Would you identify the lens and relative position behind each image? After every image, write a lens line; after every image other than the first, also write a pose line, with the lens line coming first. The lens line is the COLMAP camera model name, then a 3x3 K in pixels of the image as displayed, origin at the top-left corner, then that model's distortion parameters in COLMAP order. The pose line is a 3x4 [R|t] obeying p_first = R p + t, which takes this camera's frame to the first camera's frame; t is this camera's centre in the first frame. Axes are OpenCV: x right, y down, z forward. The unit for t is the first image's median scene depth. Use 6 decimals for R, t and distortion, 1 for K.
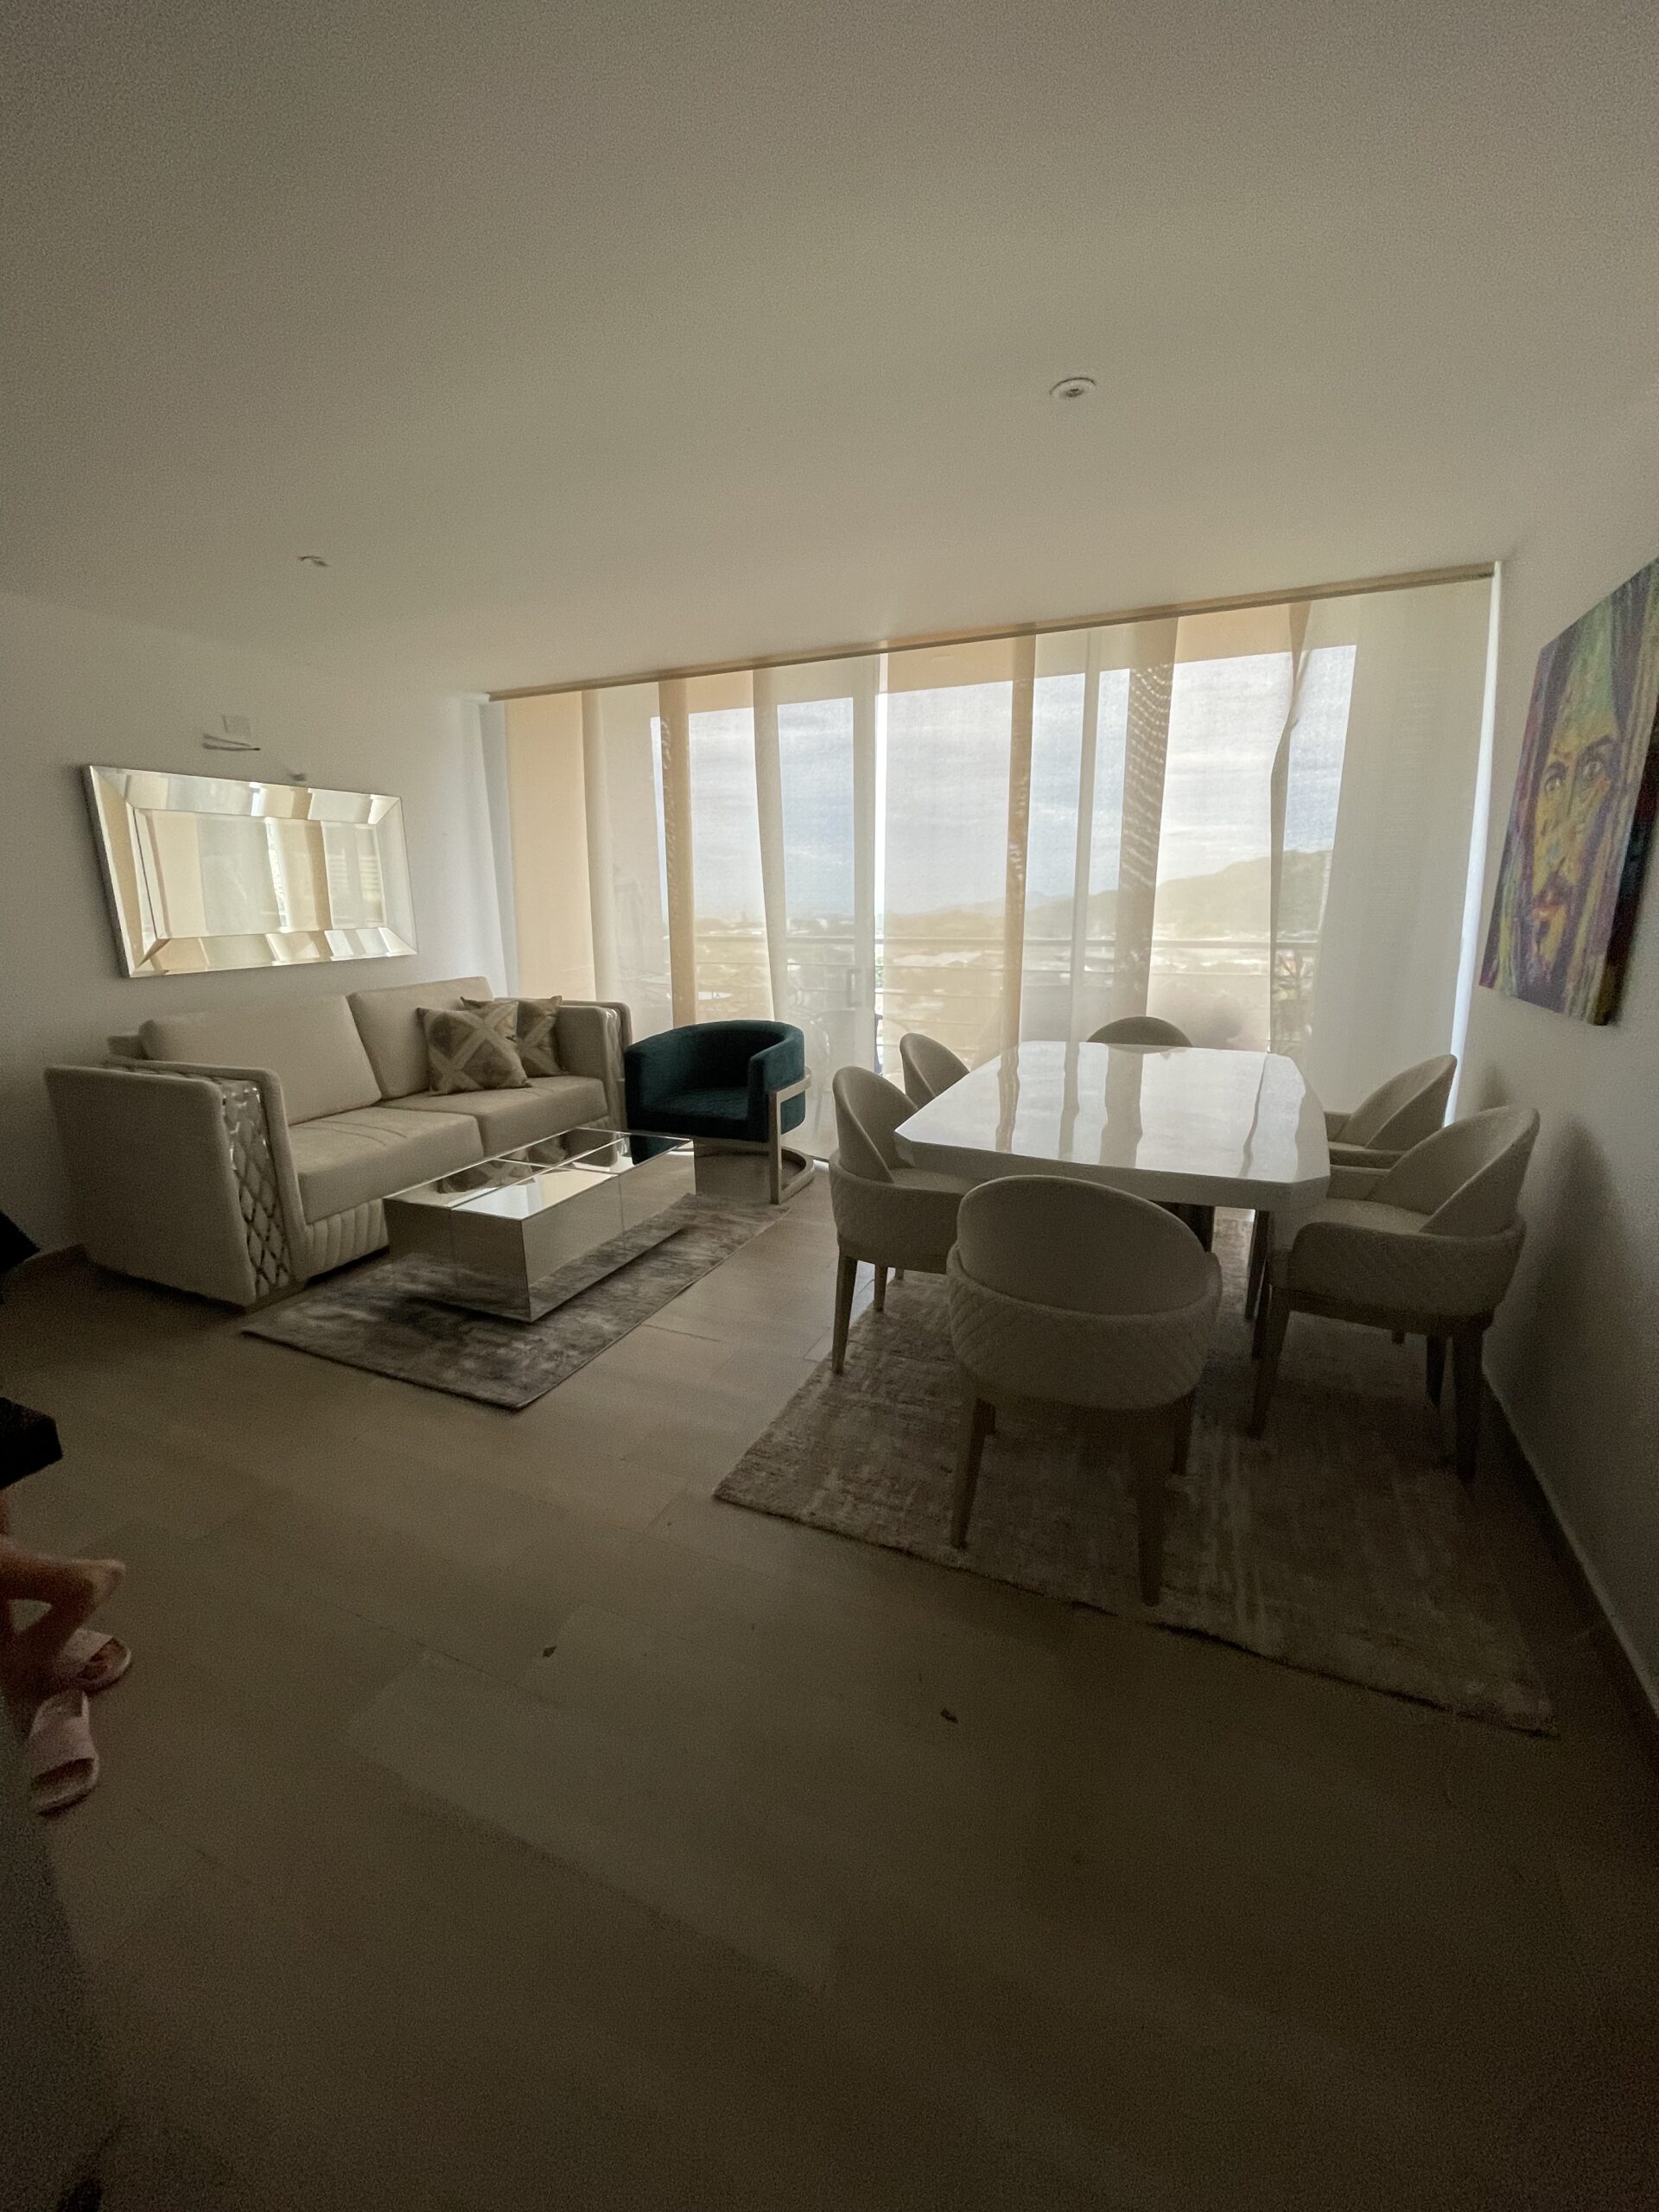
lens RADIAL K [[902.2, 0, 829.6], [0, 902.2, 1101.0], [0, 0, 1]] dist [-0.000291, -0.000188]
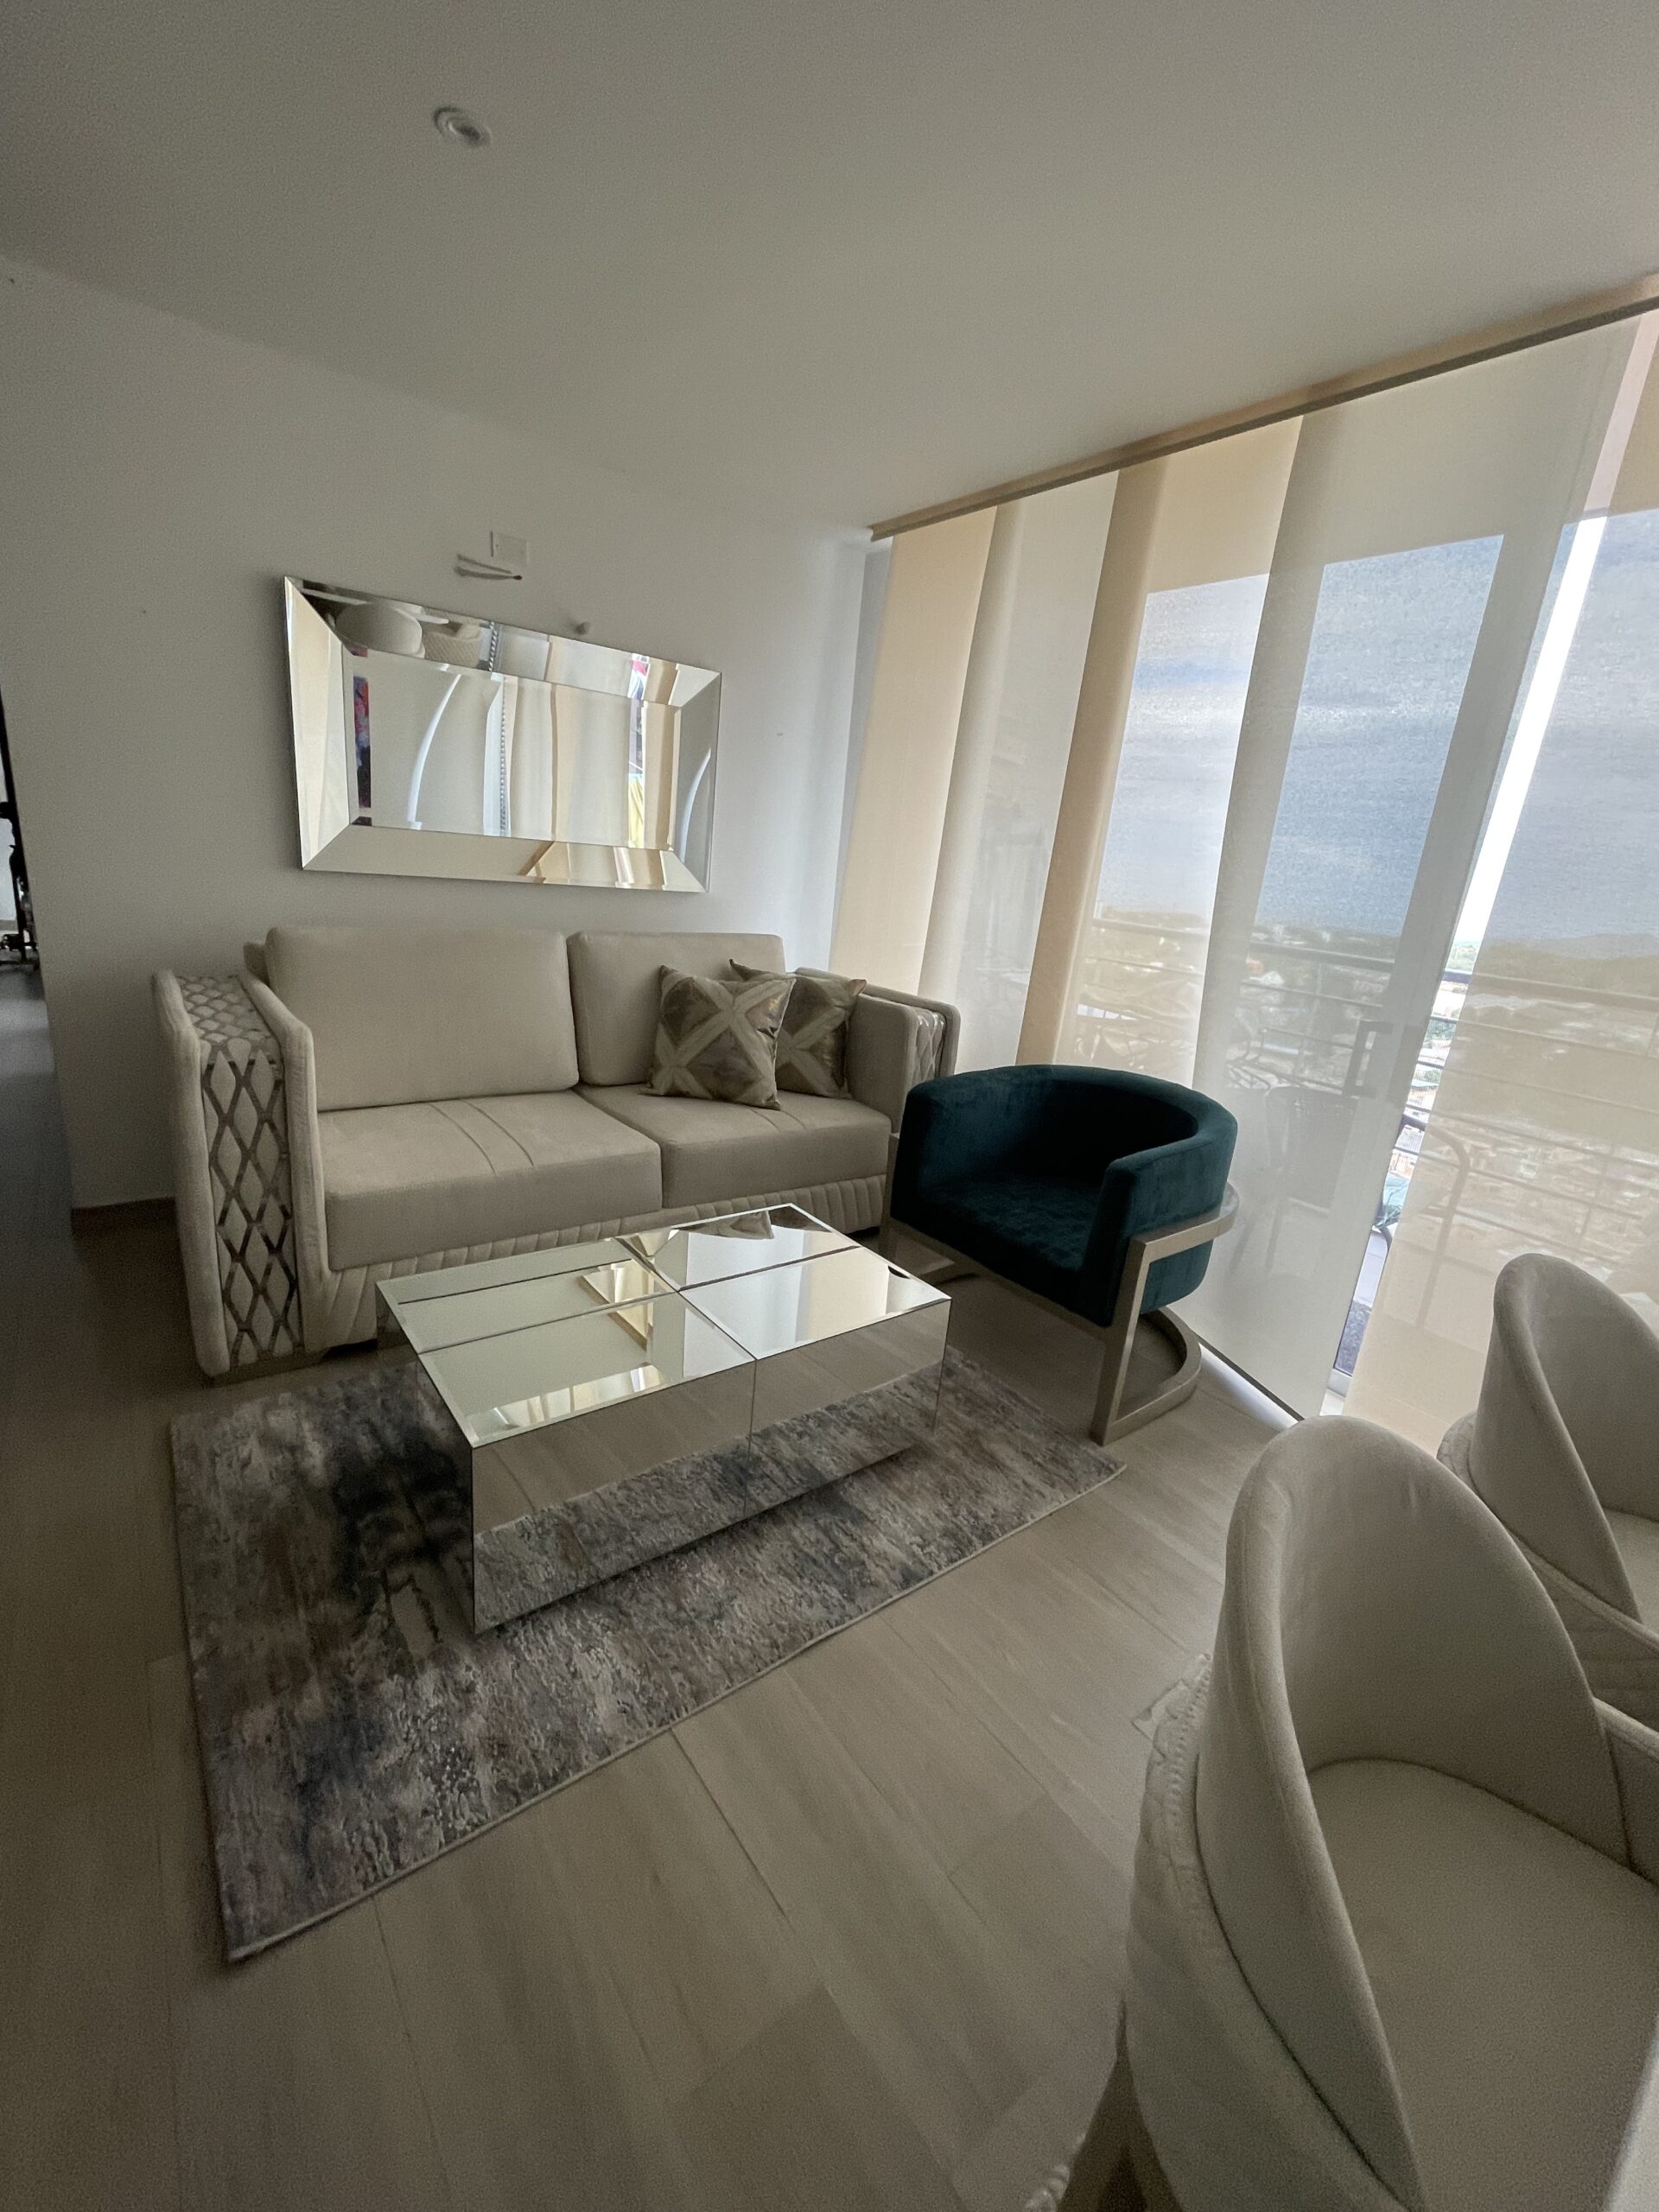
lens RADIAL K [[902.2, 0, 829.6], [0, 902.2, 1101.0], [0, 0, 1]] dist [-0.000291, -0.000188]
pose [[0.867990, 0.221496, -0.444448, -0.005872], [-0.212288, 0.974616, 0.071121, -0.080578], [0.448919, 0.032619, 0.892977, 0.445720]]
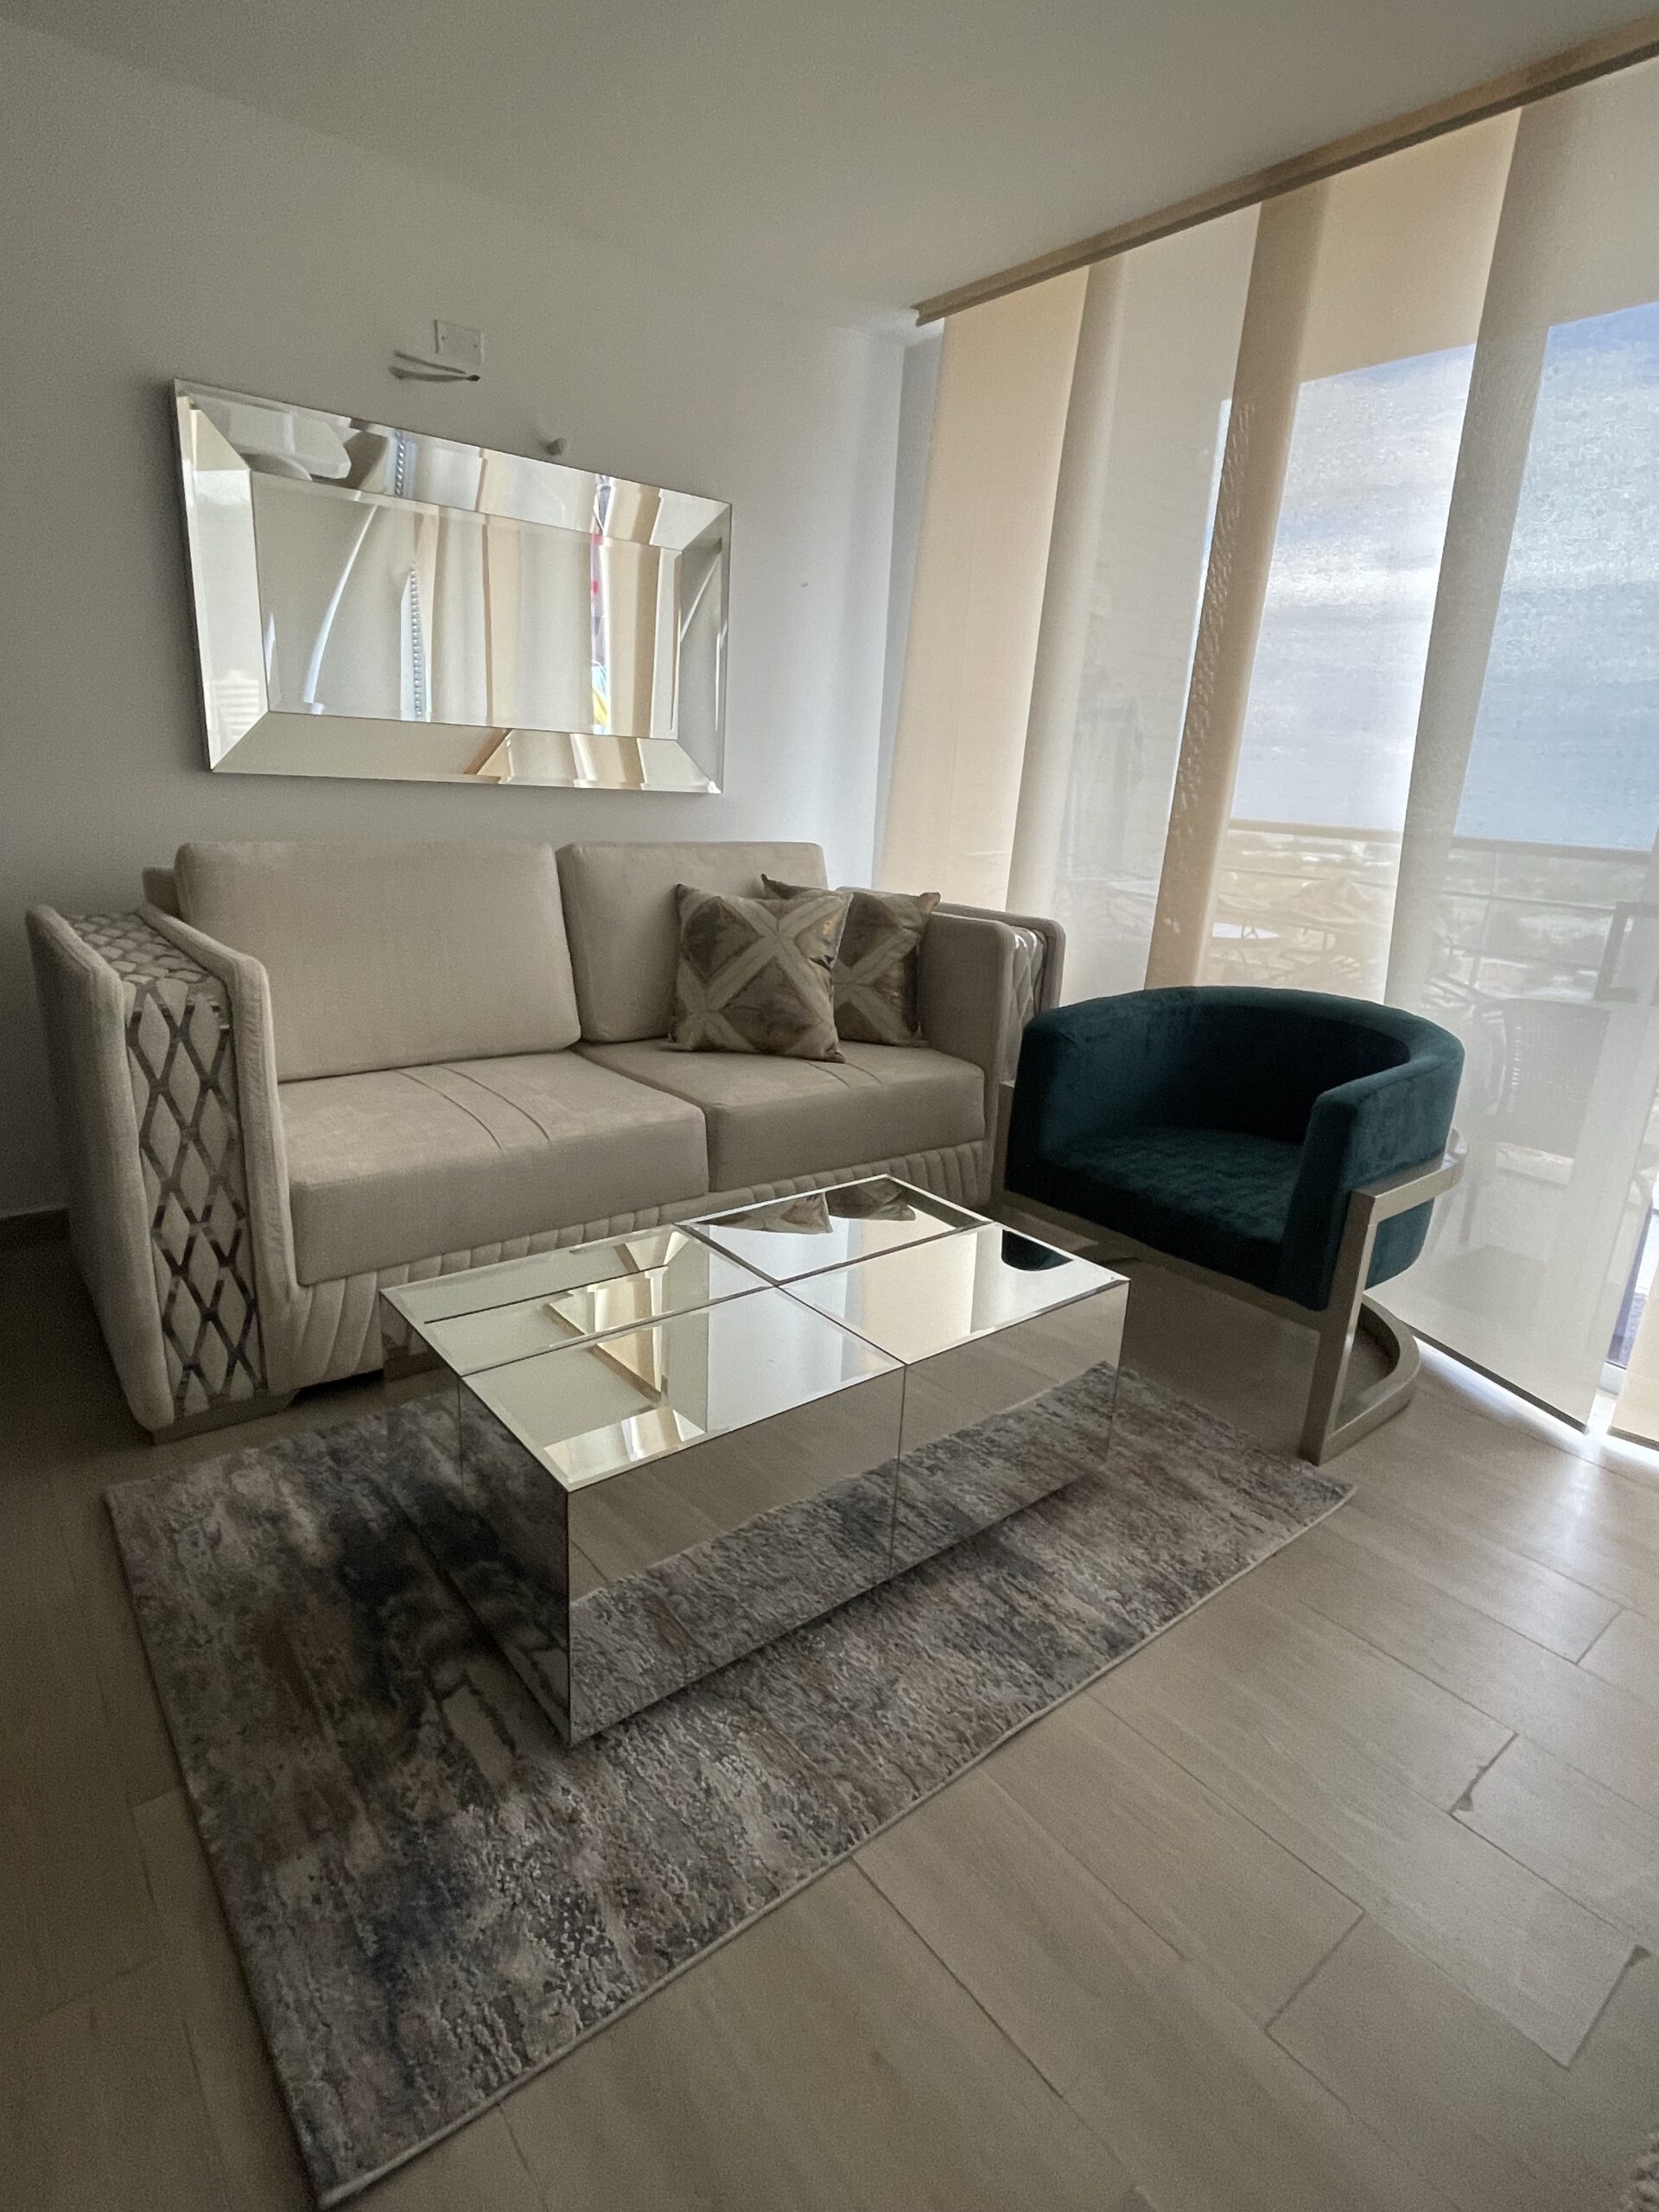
lens RADIAL K [[1118.6, 0, 826.8], [0, 1118.6, 1099.9], [0, 0, 1]] dist [-0.001868, 0.000891]
pose [[0.884095, 0.186623, -0.428424, -0.065873], [-0.168903, 0.982429, 0.079402, -0.045577], [0.435715, 0.002163, 0.900082, 0.445694]]
